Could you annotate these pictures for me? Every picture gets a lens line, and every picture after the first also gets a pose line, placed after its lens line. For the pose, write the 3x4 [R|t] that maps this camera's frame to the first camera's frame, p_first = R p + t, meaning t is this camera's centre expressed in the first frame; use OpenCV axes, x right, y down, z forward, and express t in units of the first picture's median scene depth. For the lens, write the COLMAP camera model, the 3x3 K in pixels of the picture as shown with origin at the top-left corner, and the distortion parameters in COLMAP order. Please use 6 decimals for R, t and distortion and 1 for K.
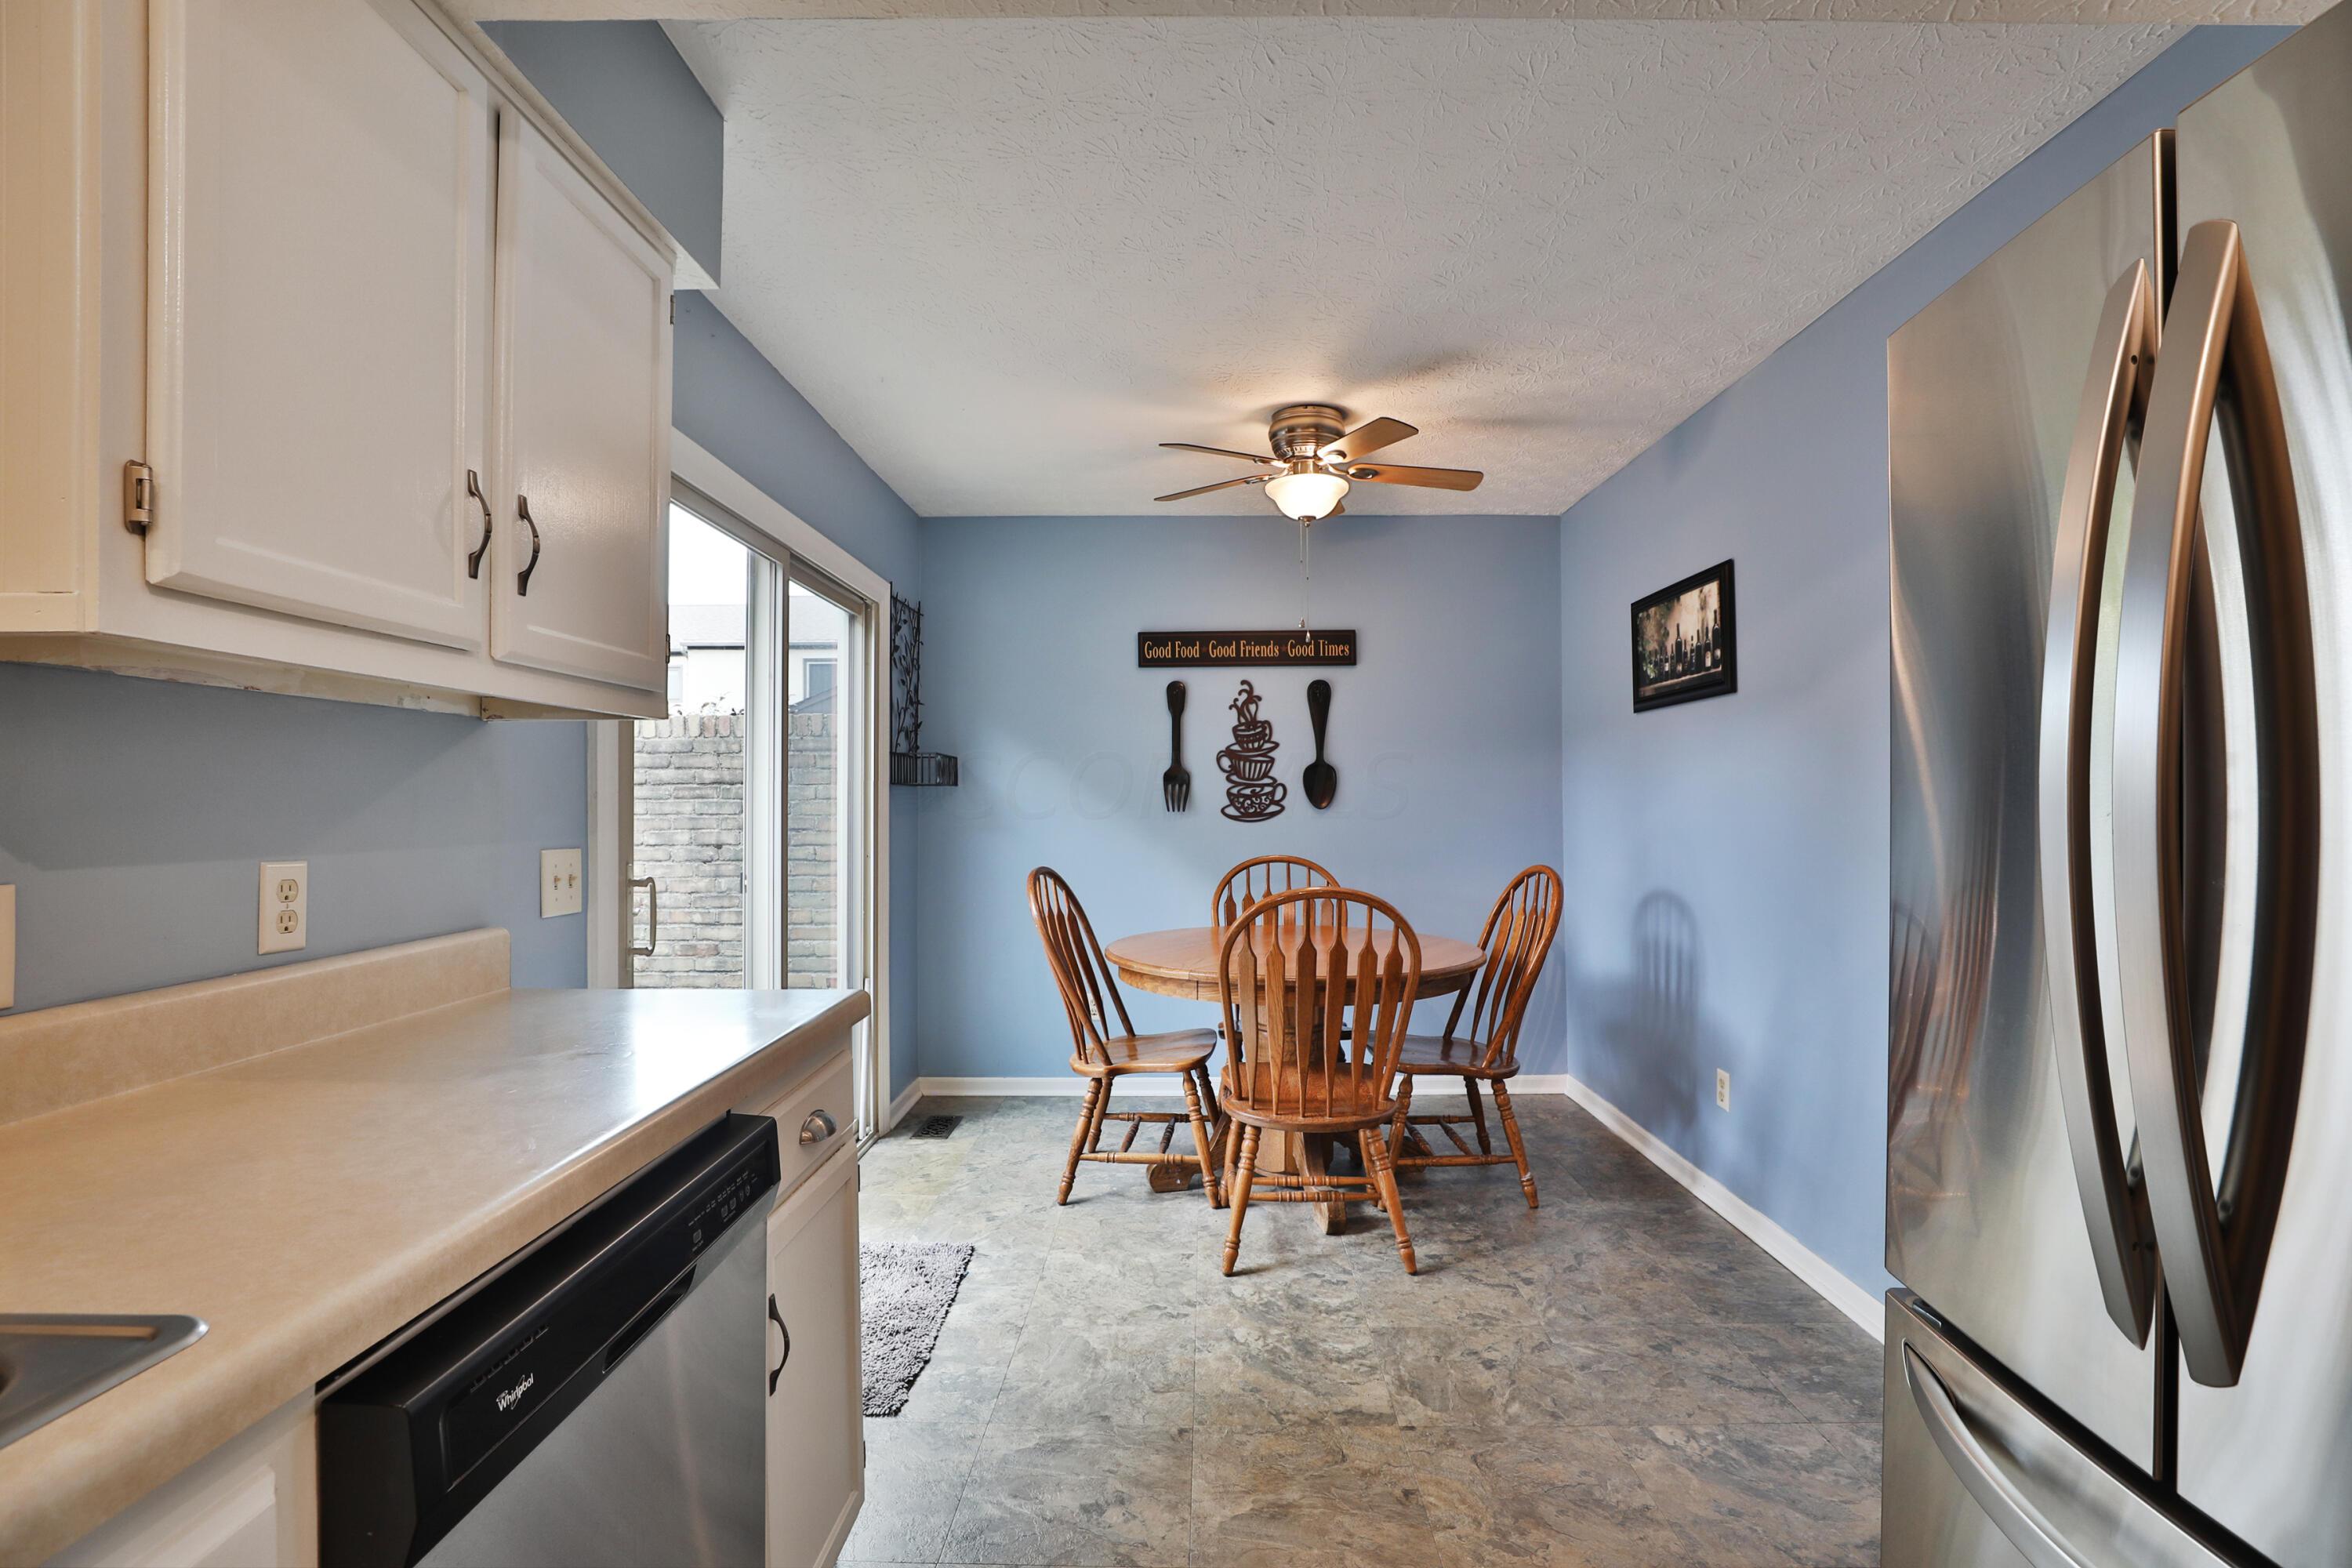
lens RADIAL K [[1059.2, 0, 1176.0], [0, 1059.2, 784.0], [0, 0, 1]] dist [-0.026258, 0.000257]
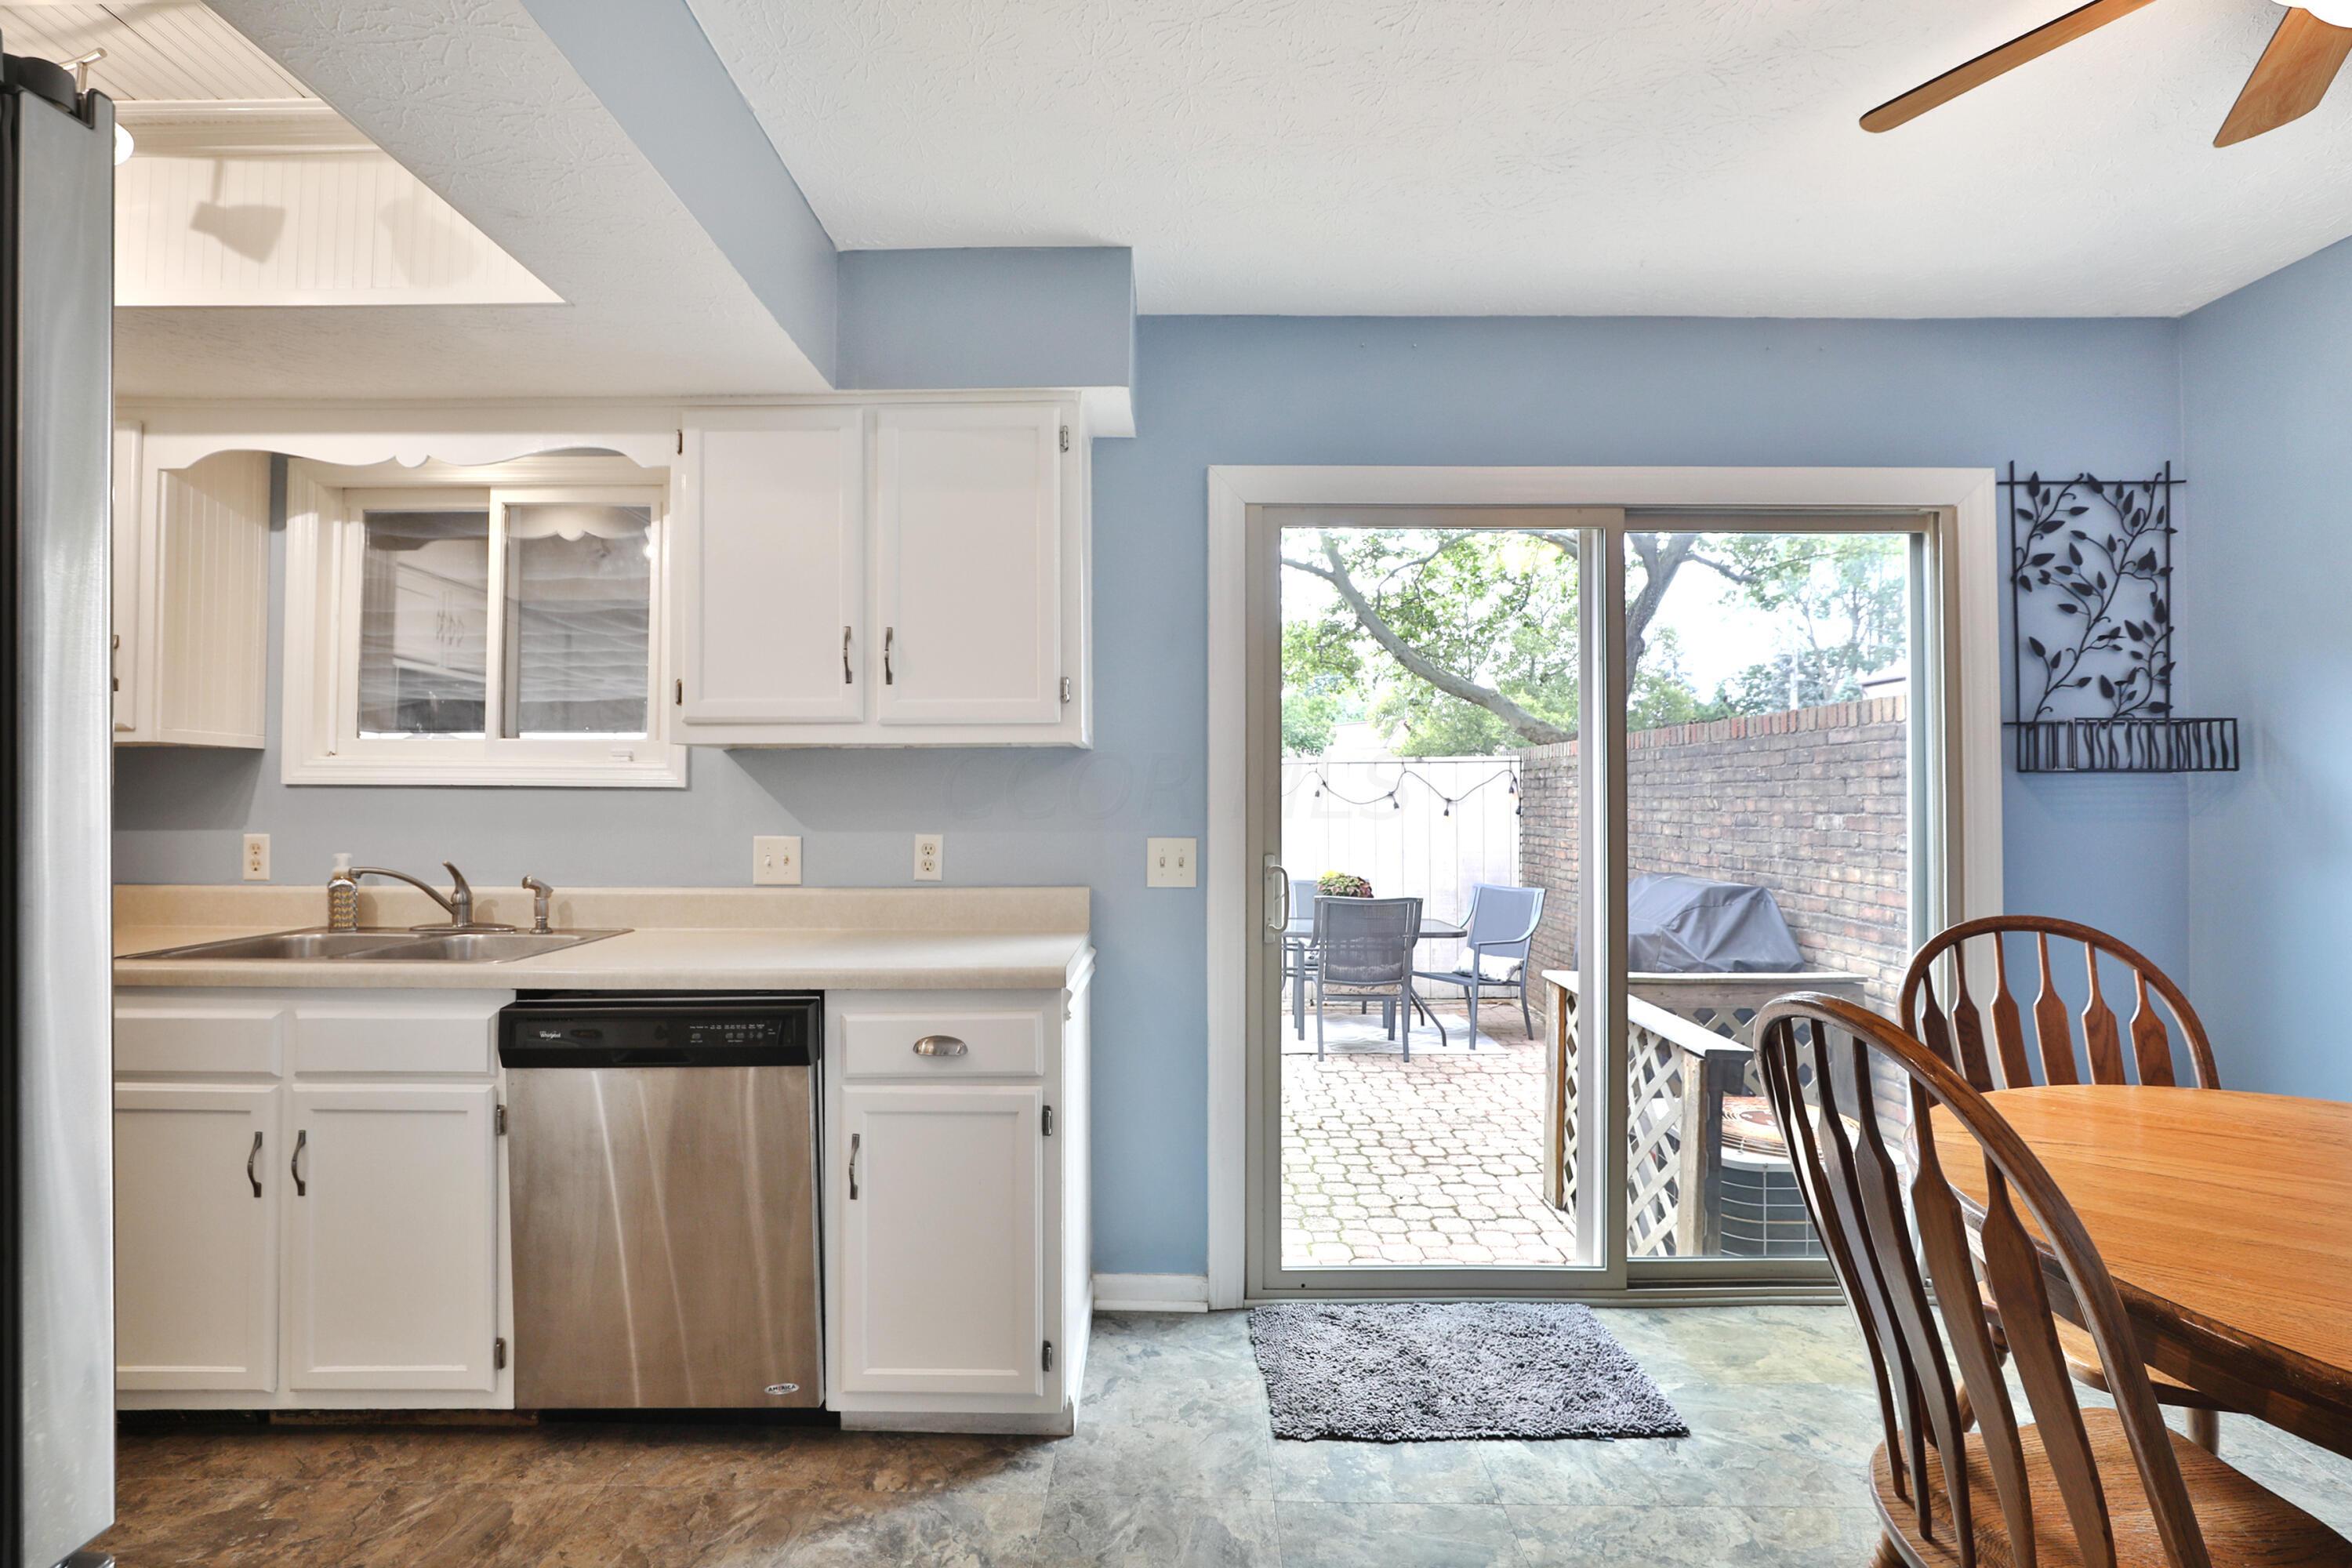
lens RADIAL K [[1096.0, 0, 1176.0], [0, 1096.0, 784.0], [0, 0, 1]] dist [0.001207, 0.000105]
pose [[0.005547, -0.015133, -0.999870, 0.496736], [0.019570, 0.999696, -0.015022, 0.008750], [0.999793, -0.019484, 0.005841, 0.603871]]
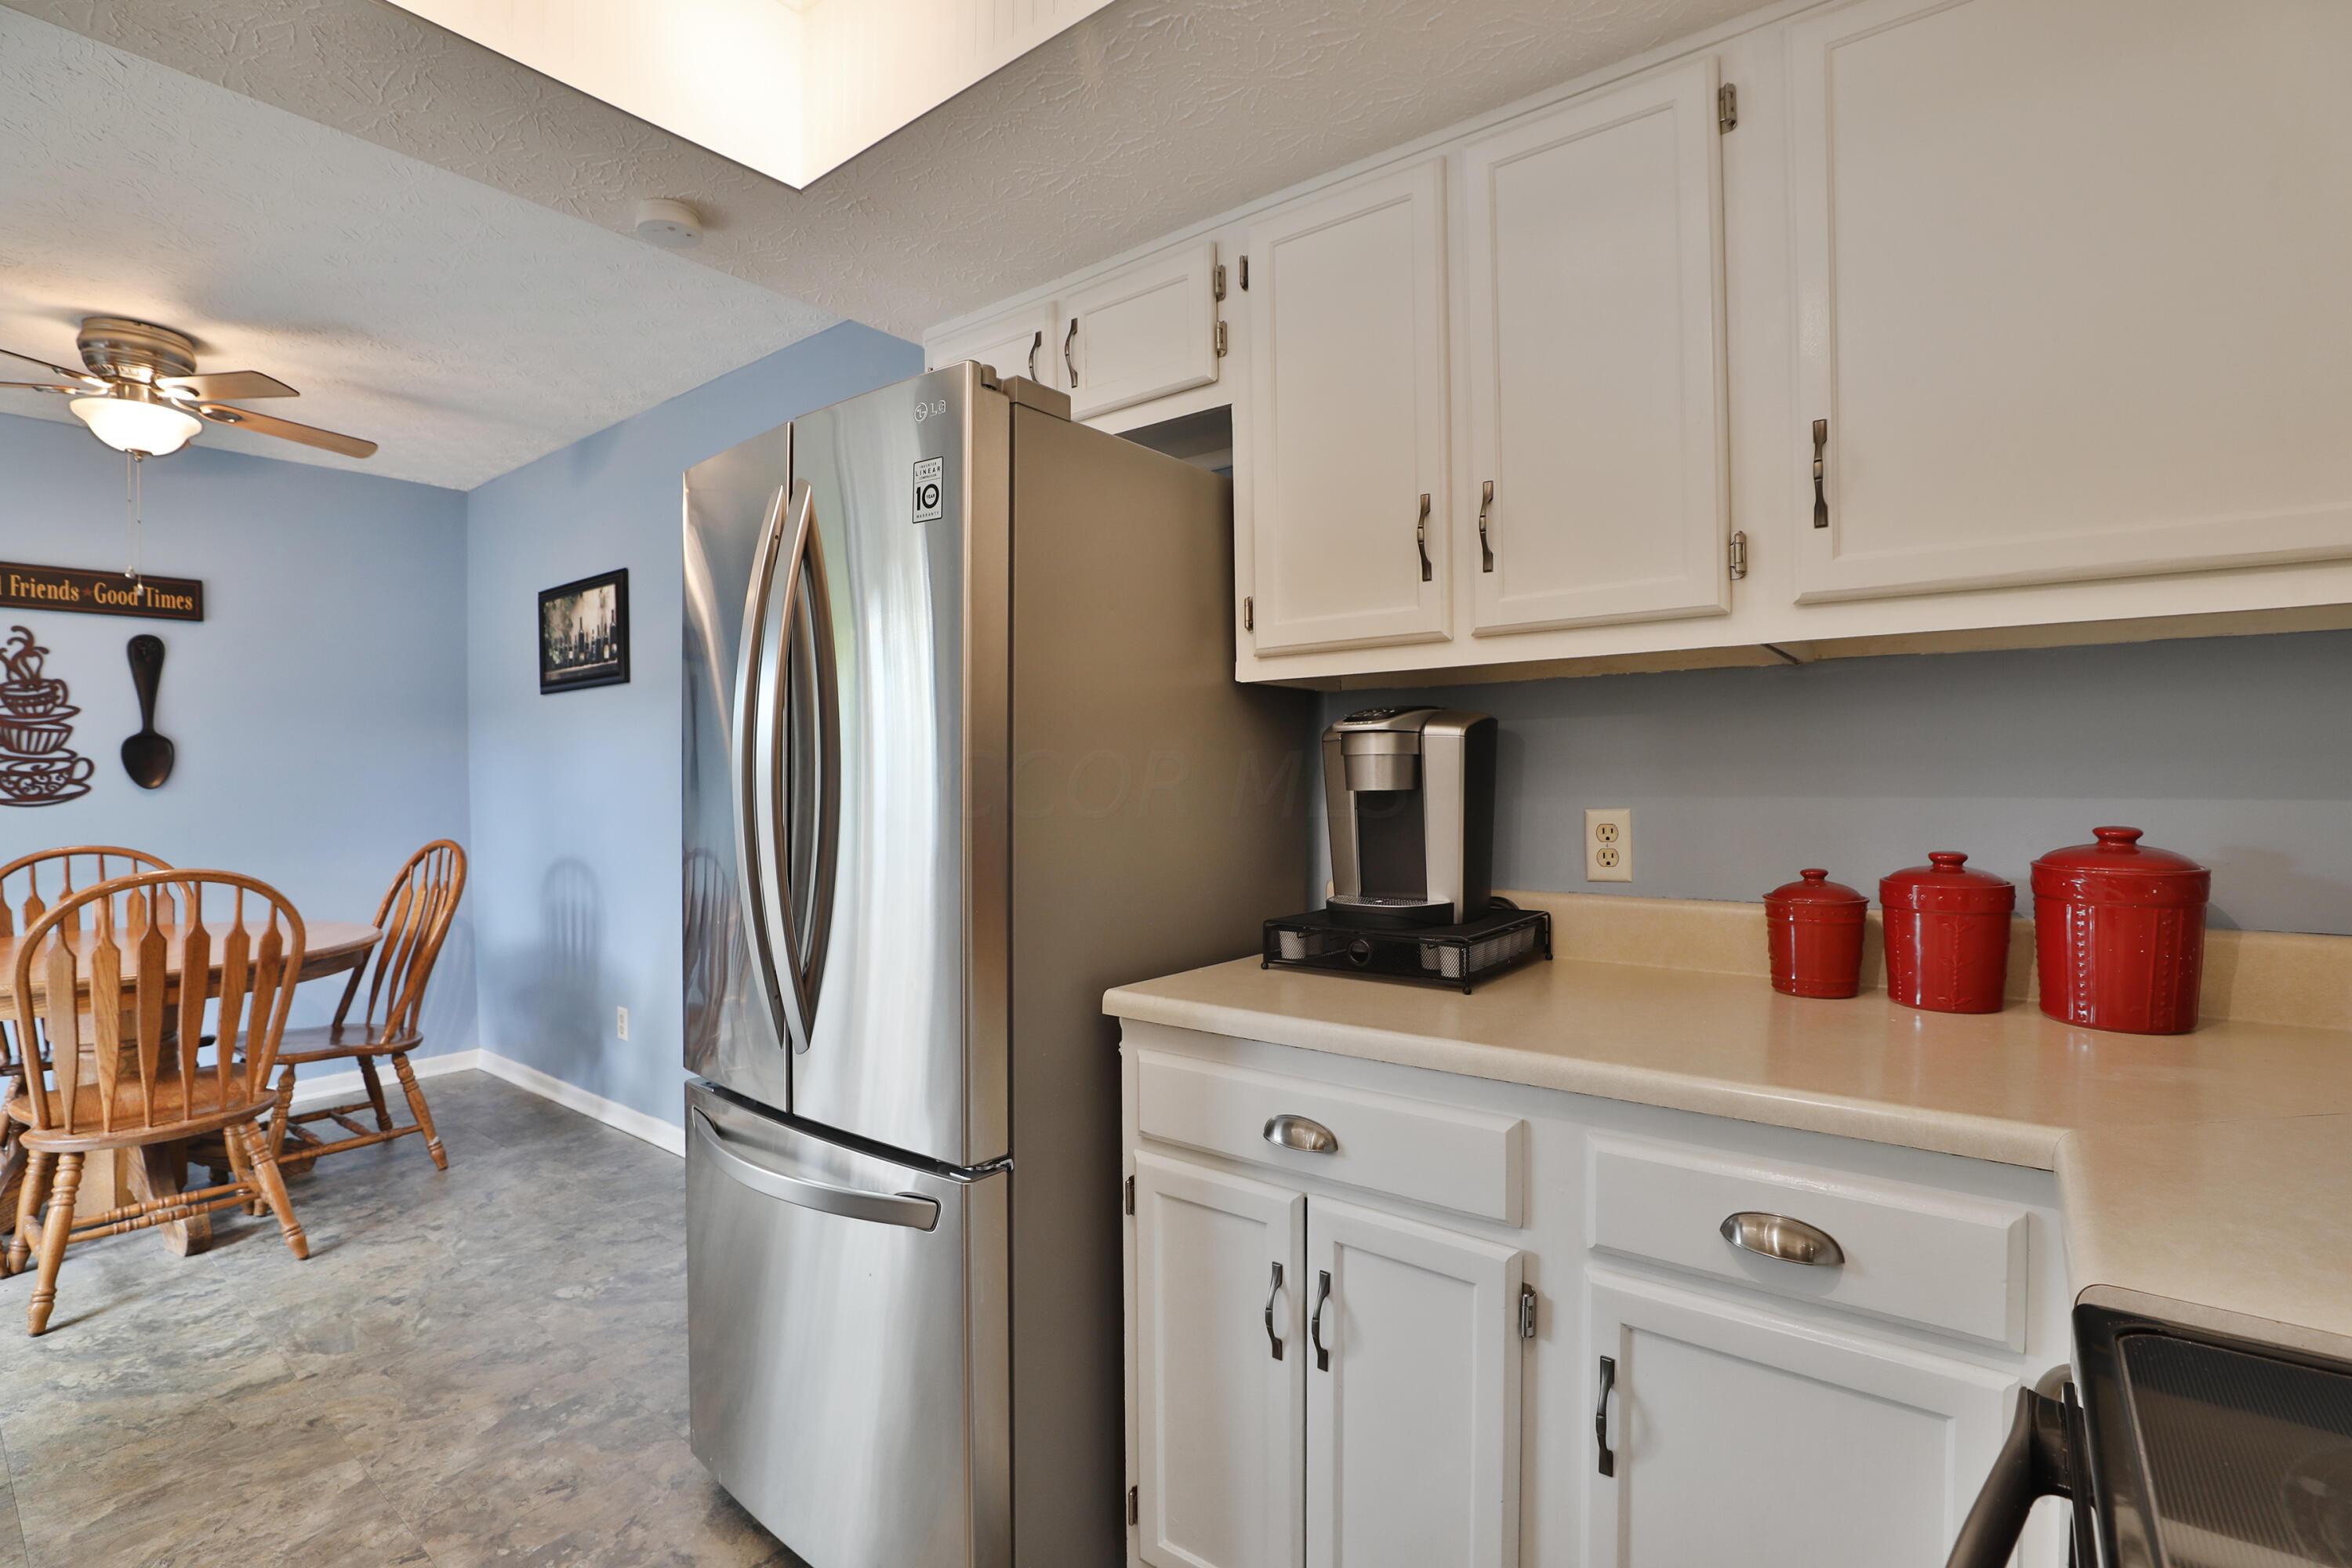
lens RADIAL K [[1071.5, 0, 1176.0], [0, 1071.5, 784.0], [0, 0, 1]] dist [-0.046137, 0.012978]
pose [[0.593611, -0.012748, 0.804651, -0.058233], [-0.005154, 0.999794, 0.019642, -0.000790], [-0.804736, -0.015807, 0.593423, -0.197040]]
